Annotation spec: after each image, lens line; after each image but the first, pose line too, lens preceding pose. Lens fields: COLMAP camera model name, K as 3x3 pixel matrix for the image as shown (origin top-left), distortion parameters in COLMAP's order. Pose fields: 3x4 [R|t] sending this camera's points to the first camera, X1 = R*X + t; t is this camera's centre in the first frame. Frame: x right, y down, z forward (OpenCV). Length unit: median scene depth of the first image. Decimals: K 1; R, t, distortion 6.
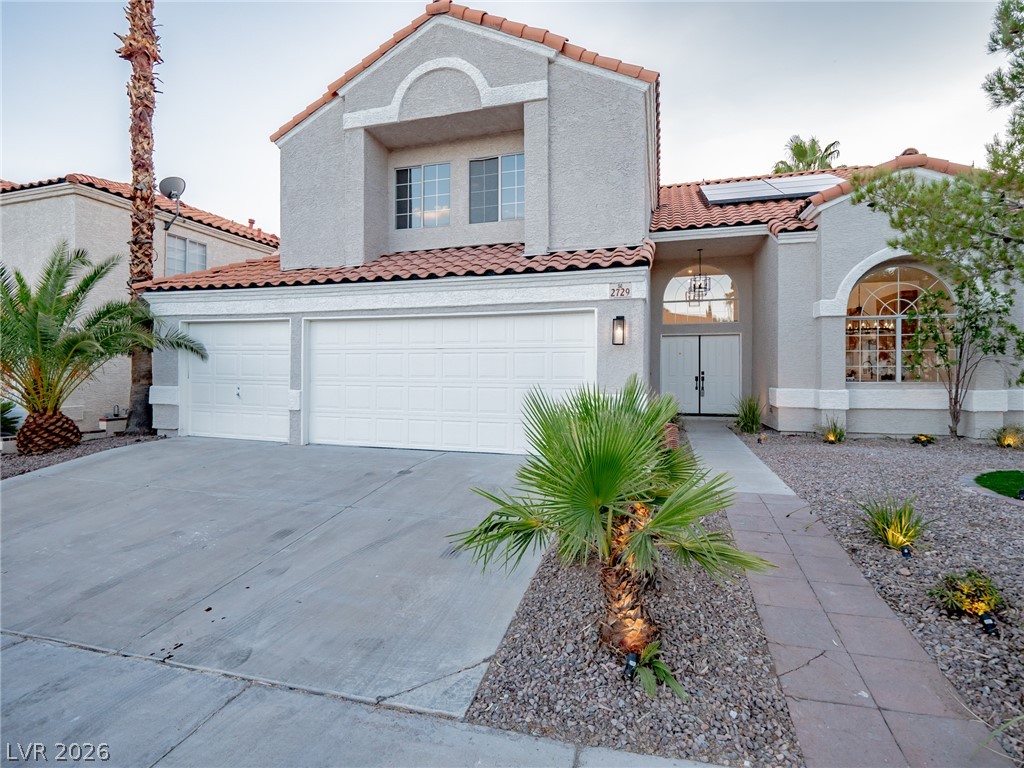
lens RADIAL K [[497.0, 0, 515.3], [0, 497.0, 371.6], [0, 0, 1]] dist [-0.002199, -0.006905]
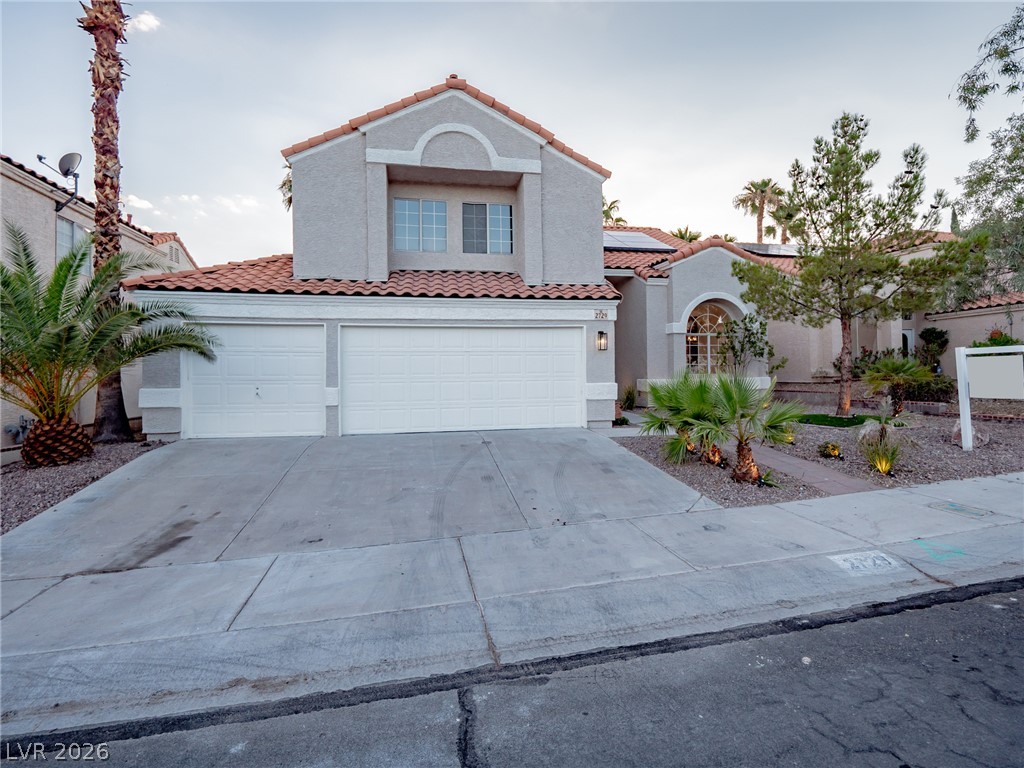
lens RADIAL K [[497.0, 0, 515.3], [0, 497.0, 371.6], [0, 0, 1]] dist [-0.002199, -0.006905]
pose [[0.887424, -0.011789, 0.460804, -0.575975], [0.014634, 0.999890, -0.002601, 0.009453], [-0.460723, 0.009052, 0.887498, -0.182182]]
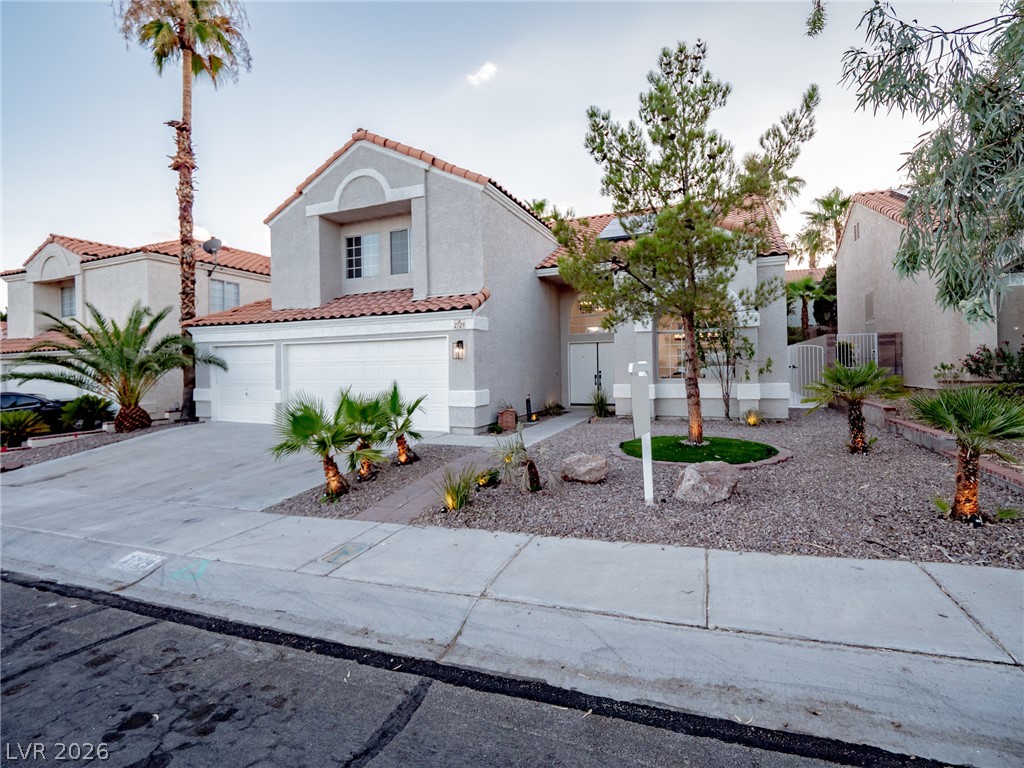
lens RADIAL K [[496.1, 0, 512.3], [0, 496.1, 370.8], [0, 0, 1]] dist [-0.002379, -0.011593]
pose [[0.993197, -0.017784, -0.115084, 0.437848], [0.018472, 0.999817, 0.004909, -0.016647], [0.114975, -0.007001, 0.993344, -0.421464]]
